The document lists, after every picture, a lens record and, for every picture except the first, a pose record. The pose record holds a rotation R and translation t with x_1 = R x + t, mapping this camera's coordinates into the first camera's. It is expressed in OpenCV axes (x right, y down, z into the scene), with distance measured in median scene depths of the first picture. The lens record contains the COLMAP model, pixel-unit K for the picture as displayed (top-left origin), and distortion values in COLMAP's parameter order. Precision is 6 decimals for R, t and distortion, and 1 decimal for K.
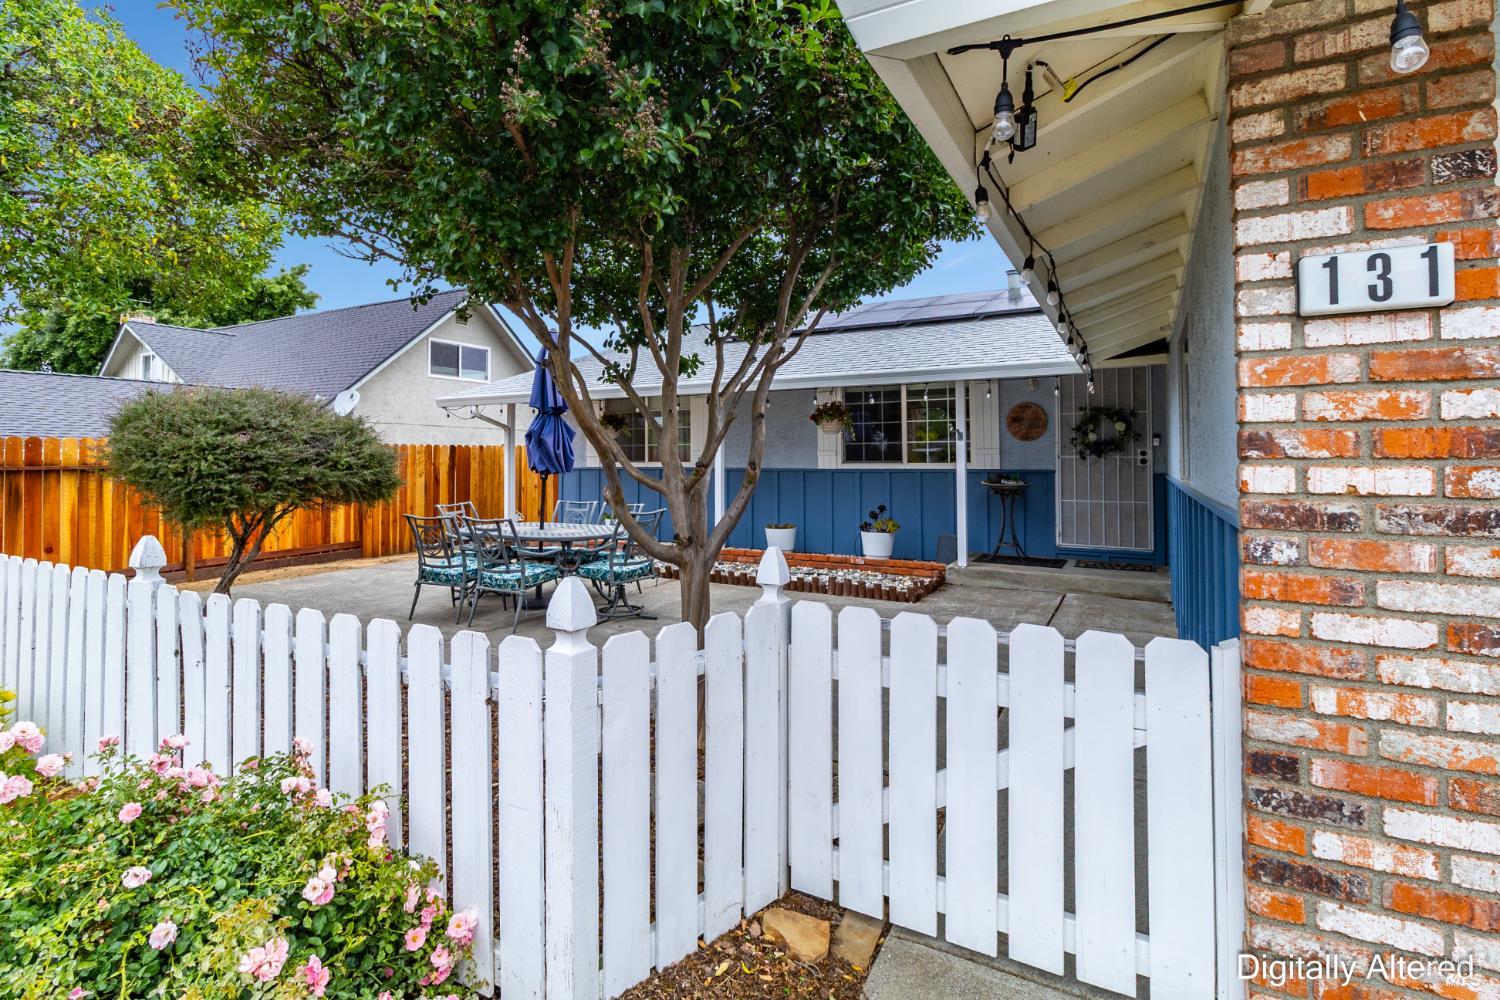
lens RADIAL K [[700.6, 0, 744.9], [0, 700.6, 436.4], [0, 0, 1]] dist [0.002653, -0.000151]
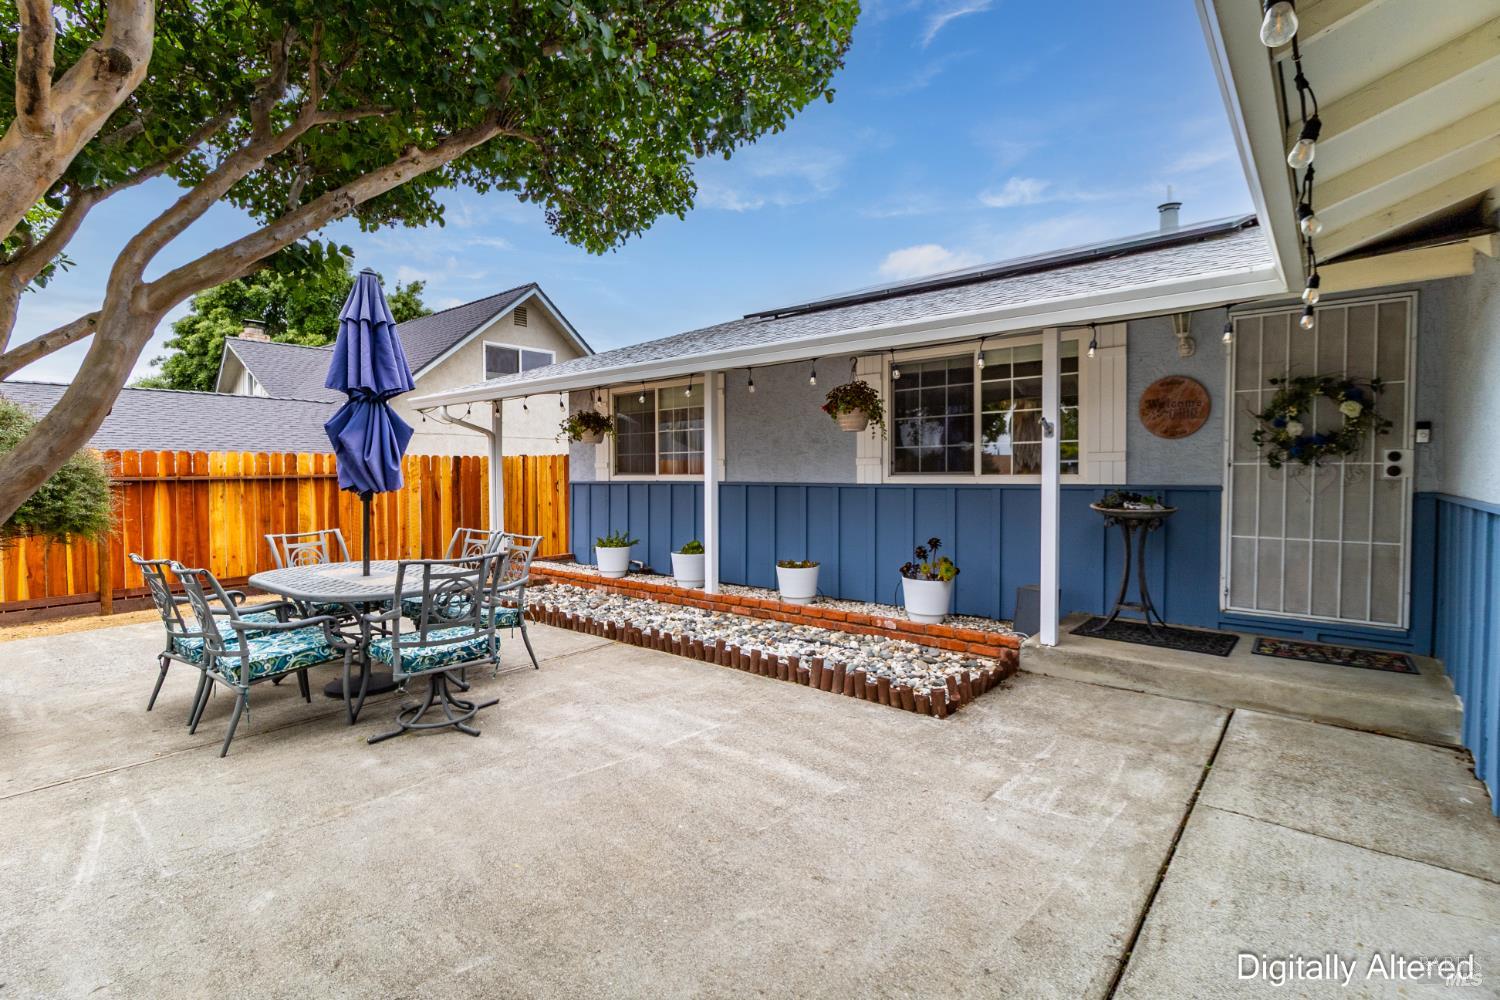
lens RADIAL K [[695.6, 0, 754.7], [0, 695.6, 493.2], [0, 0, 1]] dist [-0.001407, -0.002478]
pose [[0.983398, 0.002147, -0.181450, 0.156177], [0.009299, 0.998020, 0.062209, 0.013278], [0.181224, -0.062864, 0.981431, 0.341231]]
